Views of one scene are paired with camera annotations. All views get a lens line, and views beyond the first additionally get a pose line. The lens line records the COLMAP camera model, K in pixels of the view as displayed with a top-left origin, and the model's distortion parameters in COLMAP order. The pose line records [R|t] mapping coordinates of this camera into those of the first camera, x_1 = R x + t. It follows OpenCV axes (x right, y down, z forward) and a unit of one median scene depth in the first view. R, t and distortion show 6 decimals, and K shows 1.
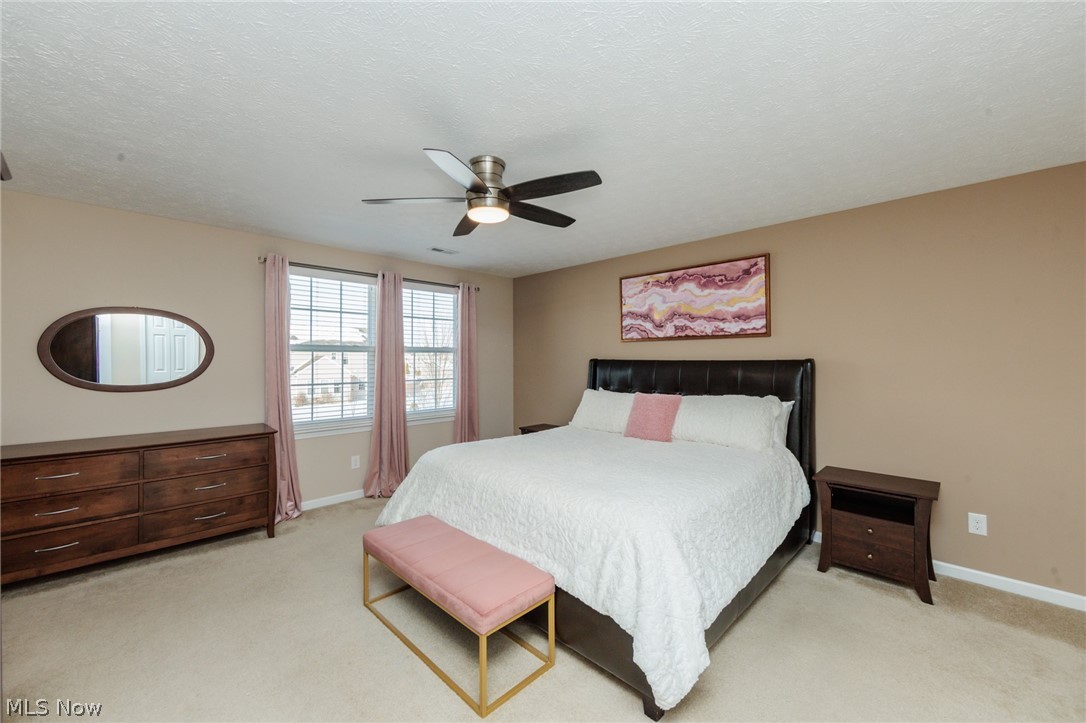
lens RADIAL K [[425.9, 0, 541.0], [0, 425.9, 355.8], [0, 0, 1]] dist [-0.000444, -0.000158]
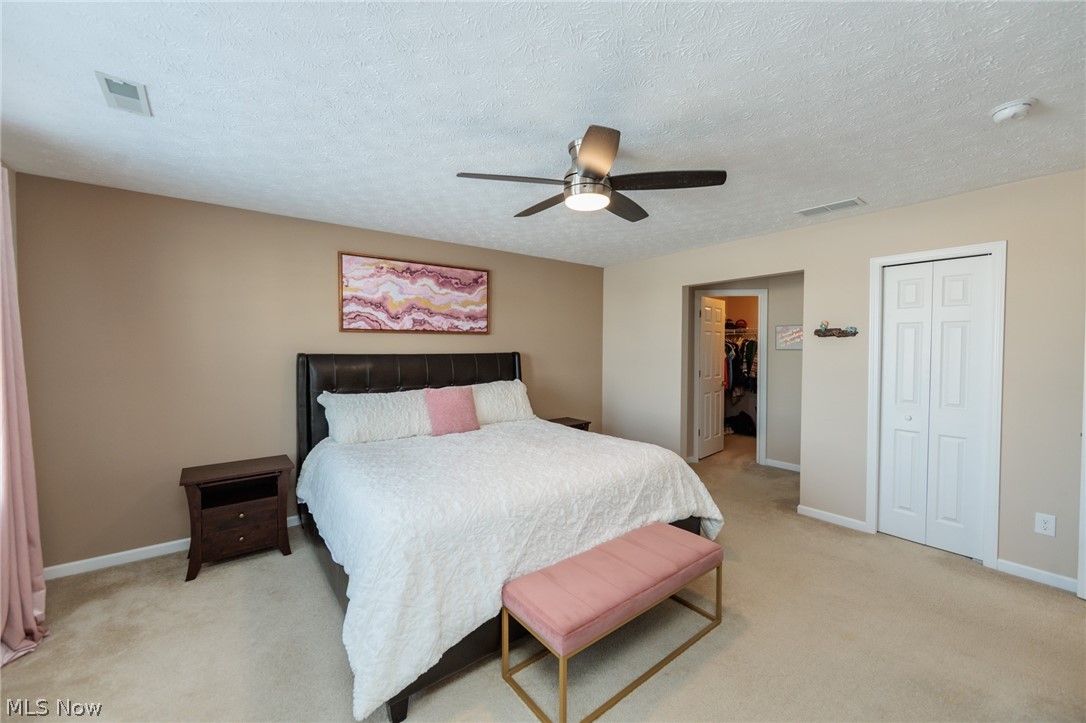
lens RADIAL K [[425.9, 0, 541.0], [0, 425.9, 355.8], [0, 0, 1]] dist [-0.000444, -0.000158]
pose [[0.129191, -0.014865, 0.991508, -0.628743], [-0.005380, 0.999862, 0.015691, -0.002327], [-0.991605, -0.007361, 0.129093, 0.581728]]
